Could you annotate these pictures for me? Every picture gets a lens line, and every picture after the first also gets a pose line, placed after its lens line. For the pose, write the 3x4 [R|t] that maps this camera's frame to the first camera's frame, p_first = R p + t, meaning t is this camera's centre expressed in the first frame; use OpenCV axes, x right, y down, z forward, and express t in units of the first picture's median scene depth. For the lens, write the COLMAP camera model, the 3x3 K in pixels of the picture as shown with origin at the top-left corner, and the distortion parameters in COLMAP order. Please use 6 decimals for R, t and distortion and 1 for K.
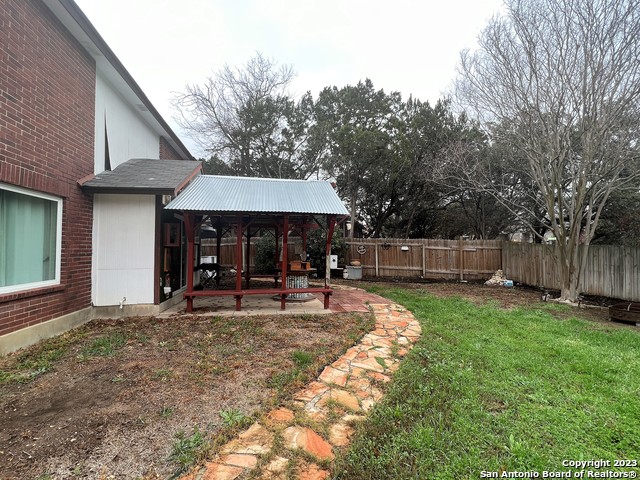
lens RADIAL K [[305.5, 0, 320.0], [0, 305.5, 240.0], [0, 0, 1]] dist [-0.000663, 0.000328]
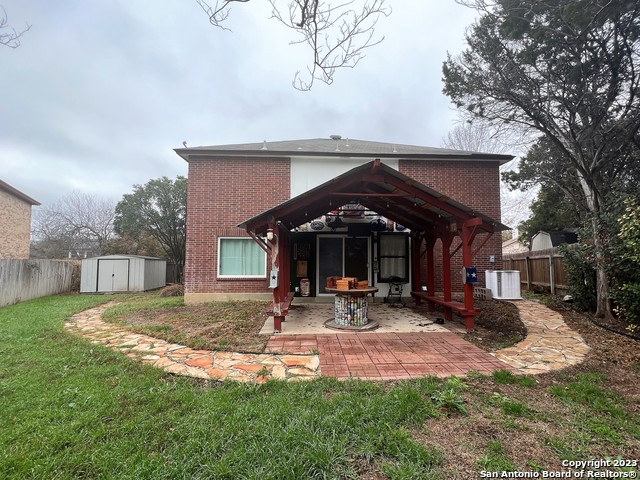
lens RADIAL K [[305.5, 0, 320.0], [0, 305.5, 240.0], [0, 0, 1]] dist [-0.000663, 0.000328]
pose [[-0.120747, -0.057484, -0.991018, 1.151022], [0.005311, 0.998270, -0.058552, 0.009279], [0.992669, -0.012333, -0.120233, 1.585679]]
